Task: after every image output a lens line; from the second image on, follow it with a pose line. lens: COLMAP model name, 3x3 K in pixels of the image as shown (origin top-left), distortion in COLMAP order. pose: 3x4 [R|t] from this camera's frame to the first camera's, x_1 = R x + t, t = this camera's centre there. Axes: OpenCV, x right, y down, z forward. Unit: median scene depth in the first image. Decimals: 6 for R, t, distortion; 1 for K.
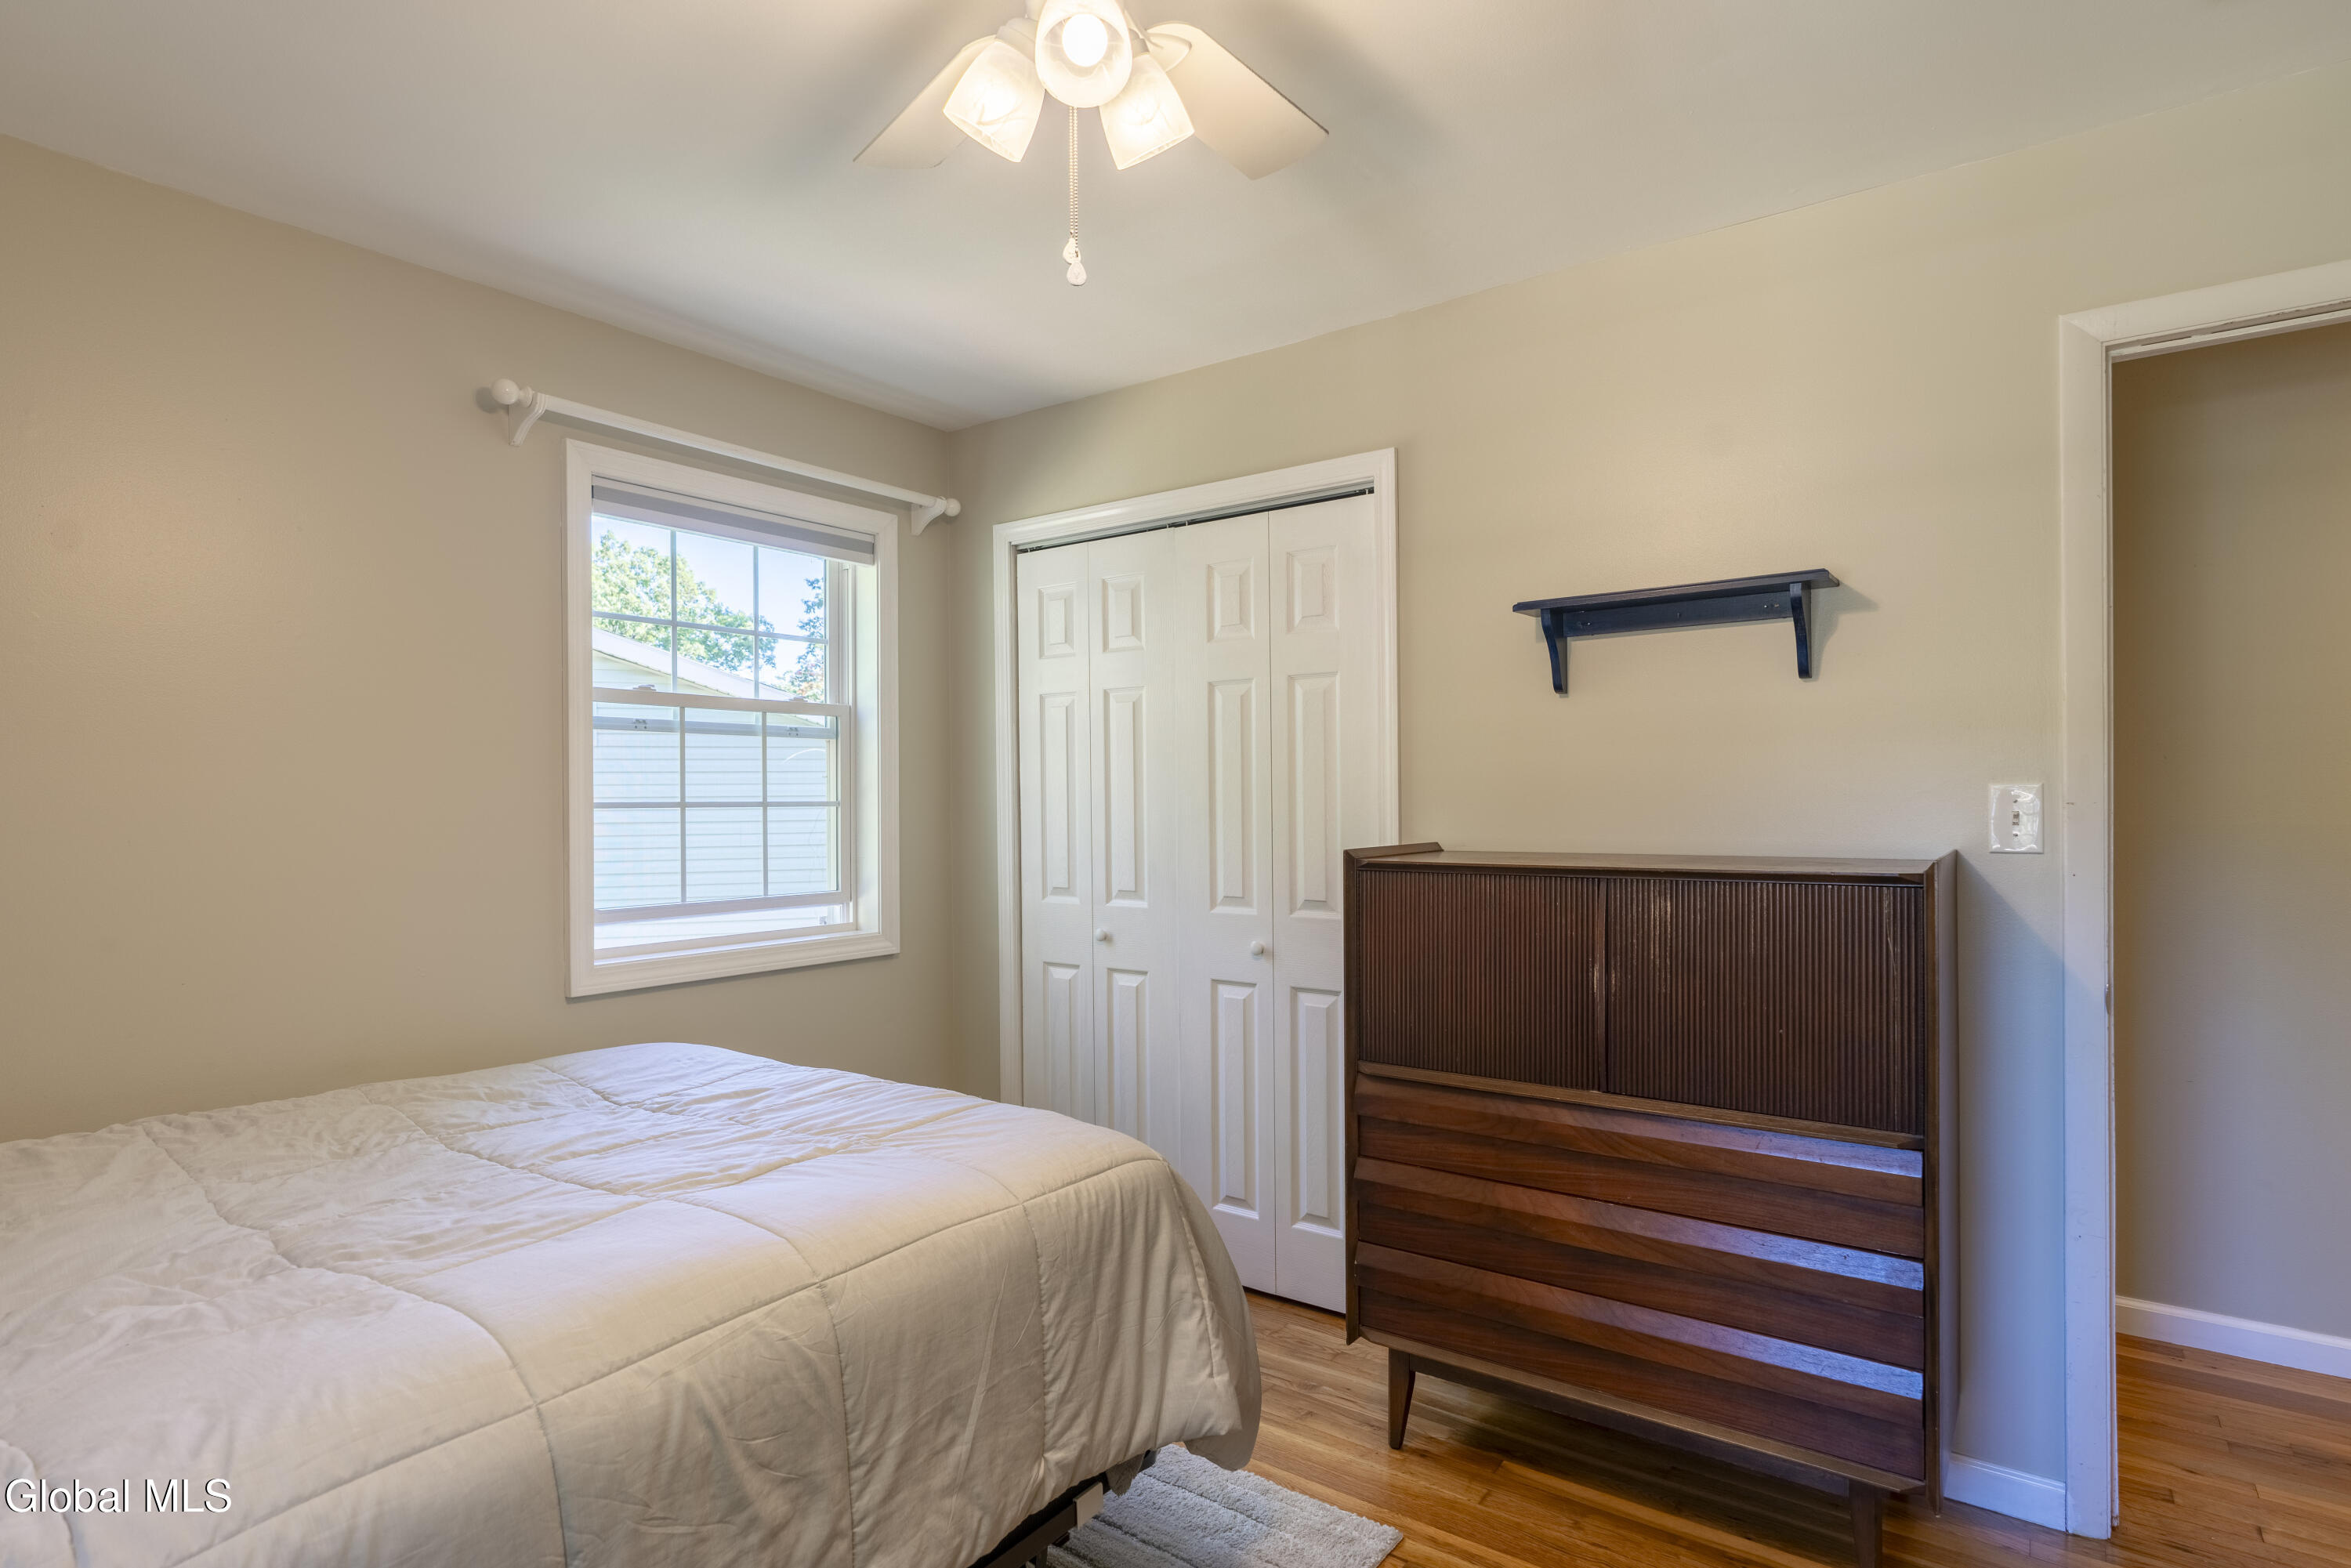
lens RADIAL K [[1200.5, 0, 1166.0], [0, 1200.5, 779.8], [0, 0, 1]] dist [-0.000186, -0.000202]
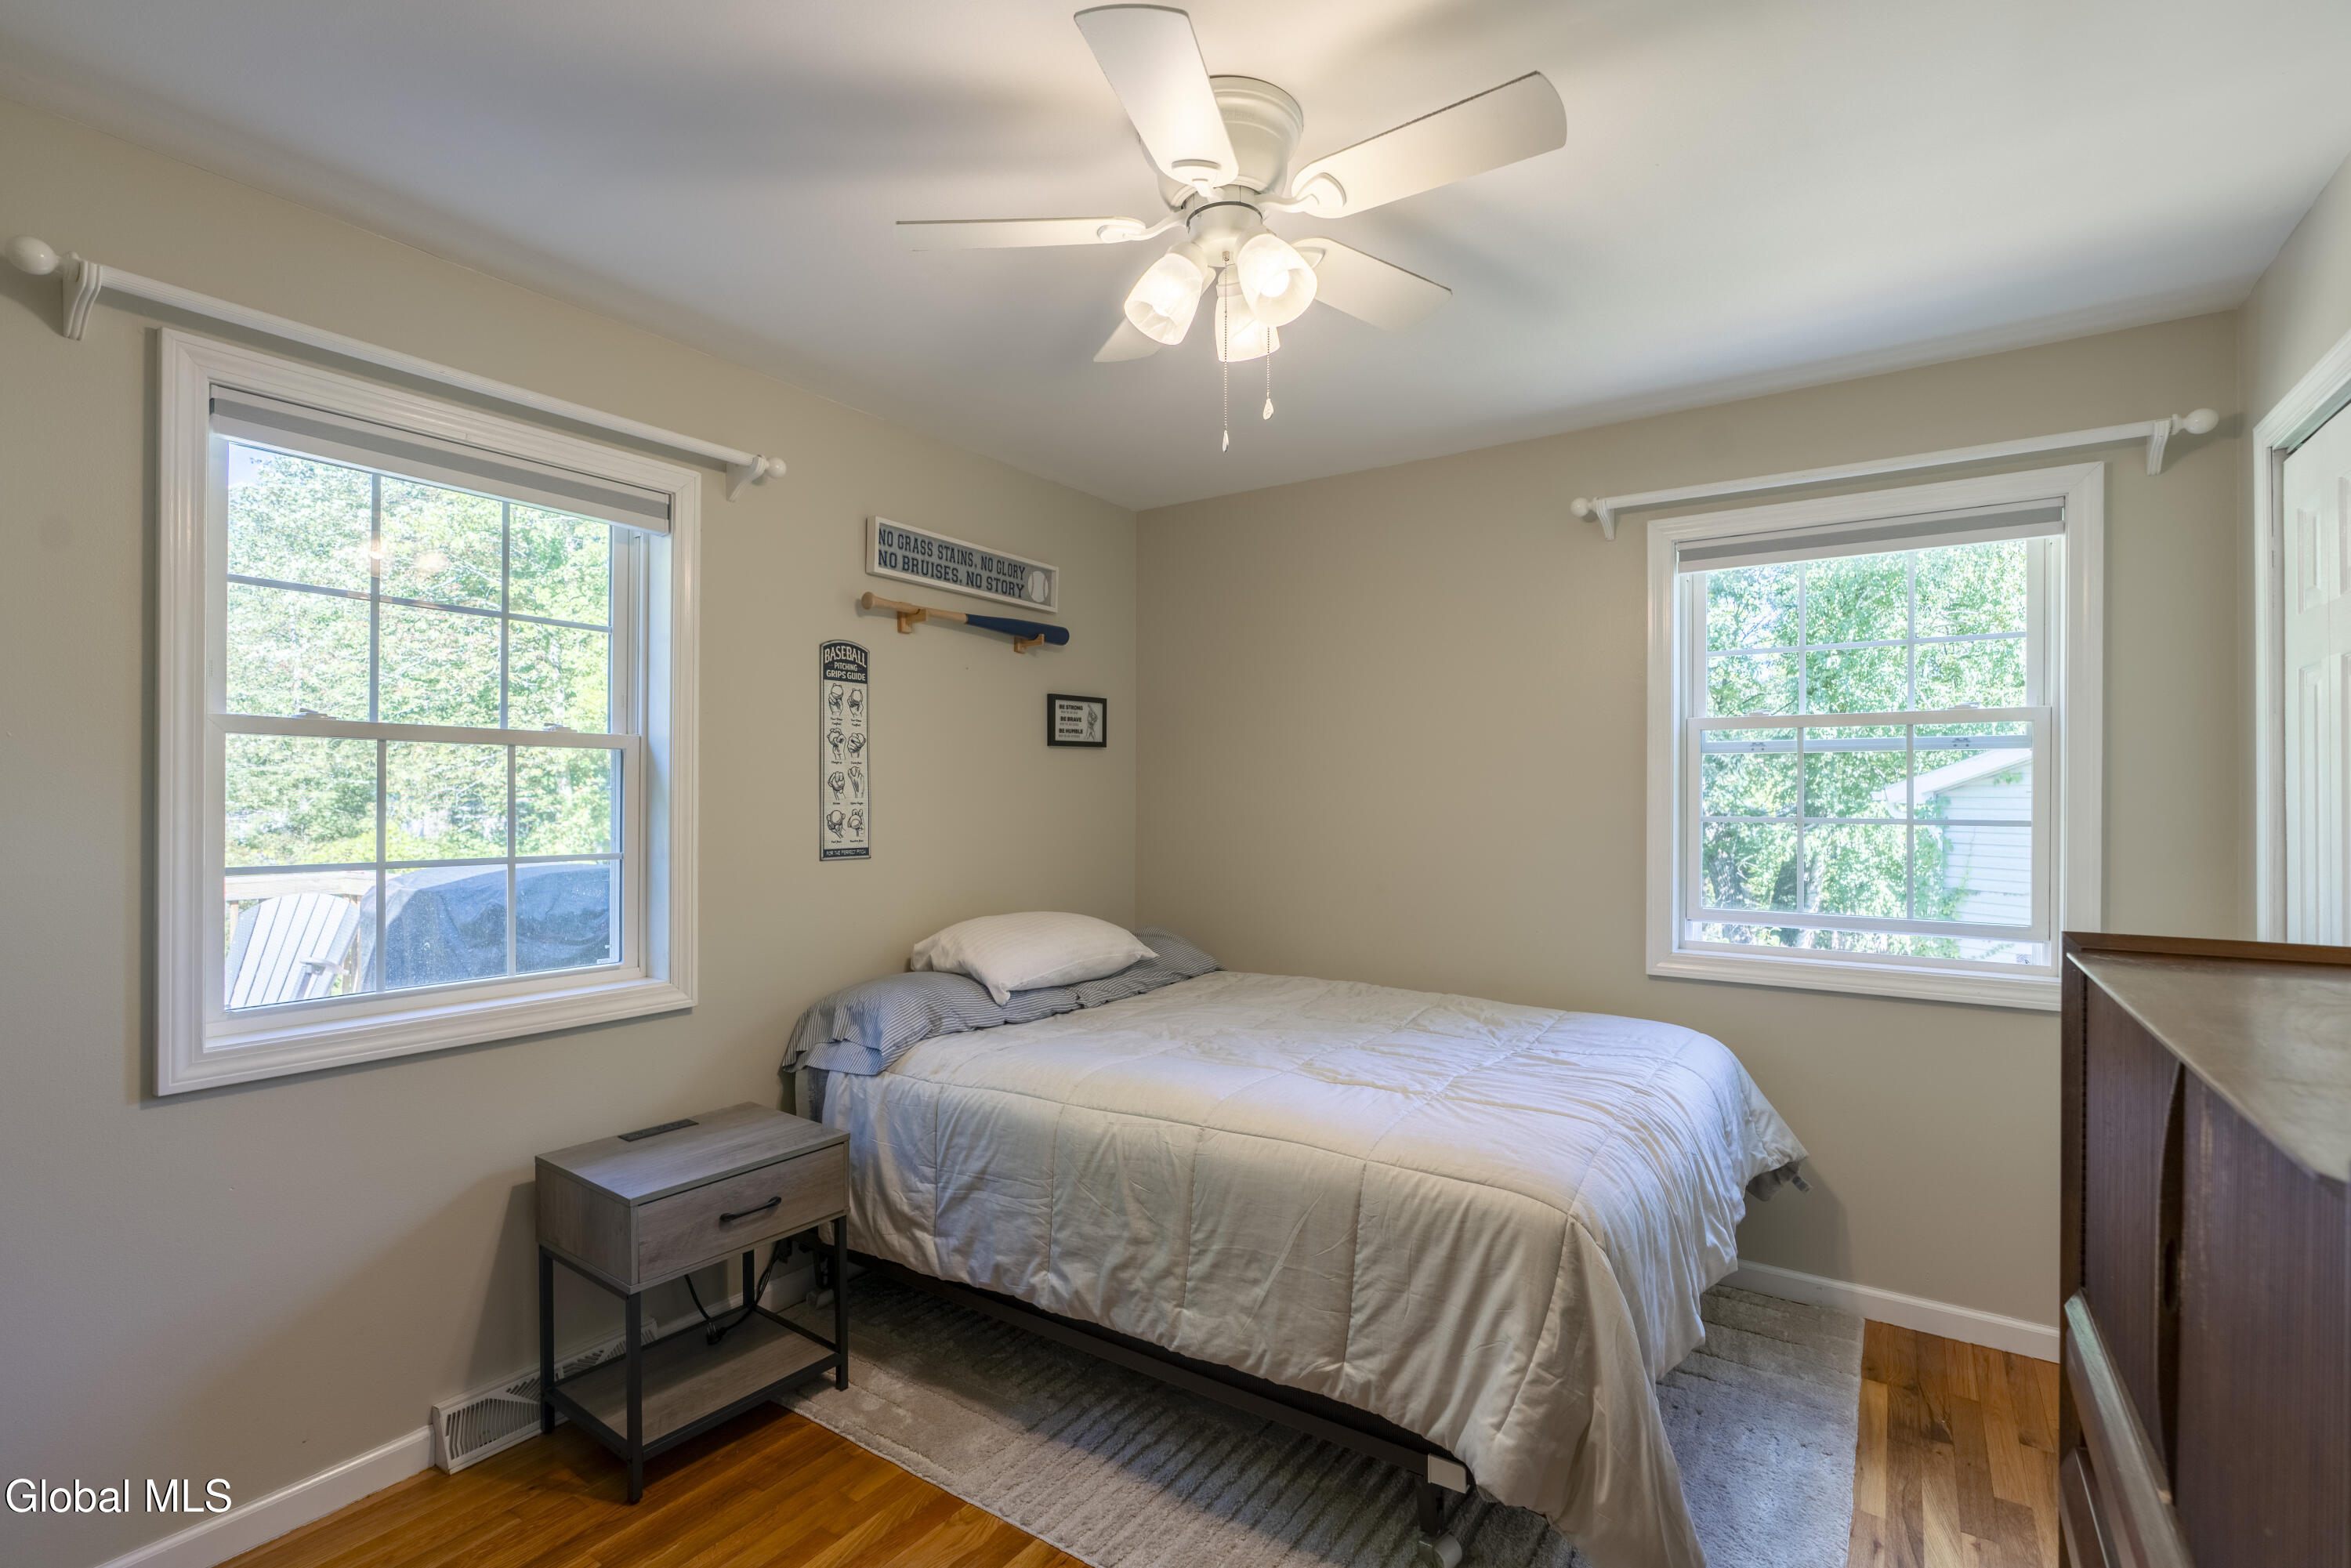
lens RADIAL K [[1069.1, 0, 1171.3], [0, 1069.1, 792.2], [0, 0, 1]] dist [0.001548, 0.000565]
pose [[0.053593, 0.002924, -0.998559, 1.001138], [0.013289, 0.999905, 0.003642, -0.029836], [0.998474, -0.013465, 0.053549, 0.784141]]
